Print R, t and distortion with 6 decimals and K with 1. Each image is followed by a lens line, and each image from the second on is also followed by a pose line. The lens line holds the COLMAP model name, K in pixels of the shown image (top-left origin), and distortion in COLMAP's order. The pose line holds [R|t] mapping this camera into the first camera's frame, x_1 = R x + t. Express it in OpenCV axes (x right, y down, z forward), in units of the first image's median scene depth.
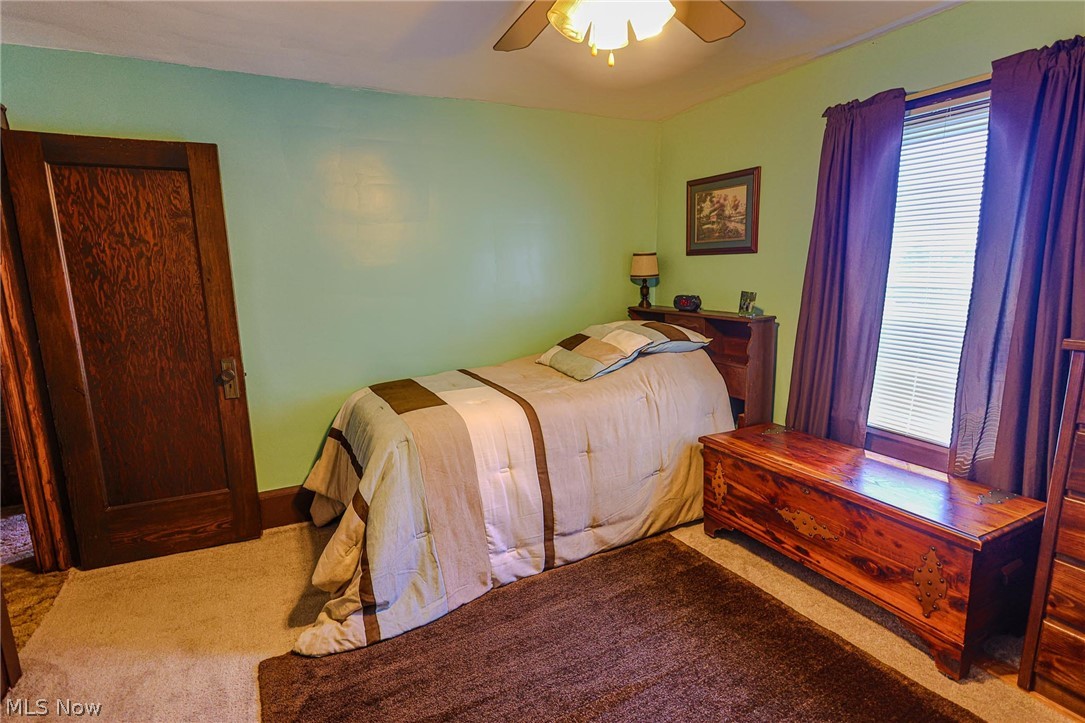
lens RADIAL K [[536.0, 0, 543.5], [0, 536.0, 361.5], [0, 0, 1]] dist [-0.004155, -0.000934]
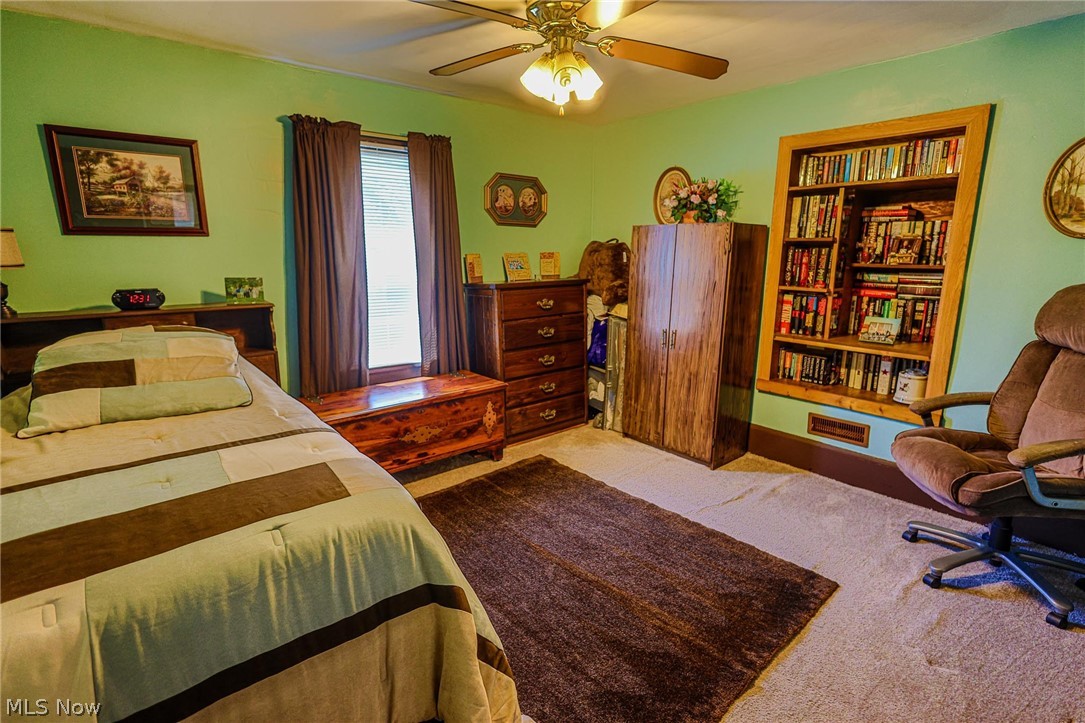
lens RADIAL K [[536.0, 0, 543.2], [0, 536.0, 364.5], [0, 0, 1]] dist [-0.004155, -0.000934]
pose [[-0.223139, -0.193698, 0.955348, -0.793413], [0.171448, 0.956982, 0.234075, -0.132594], [-0.959591, 0.216024, -0.180331, 0.808306]]
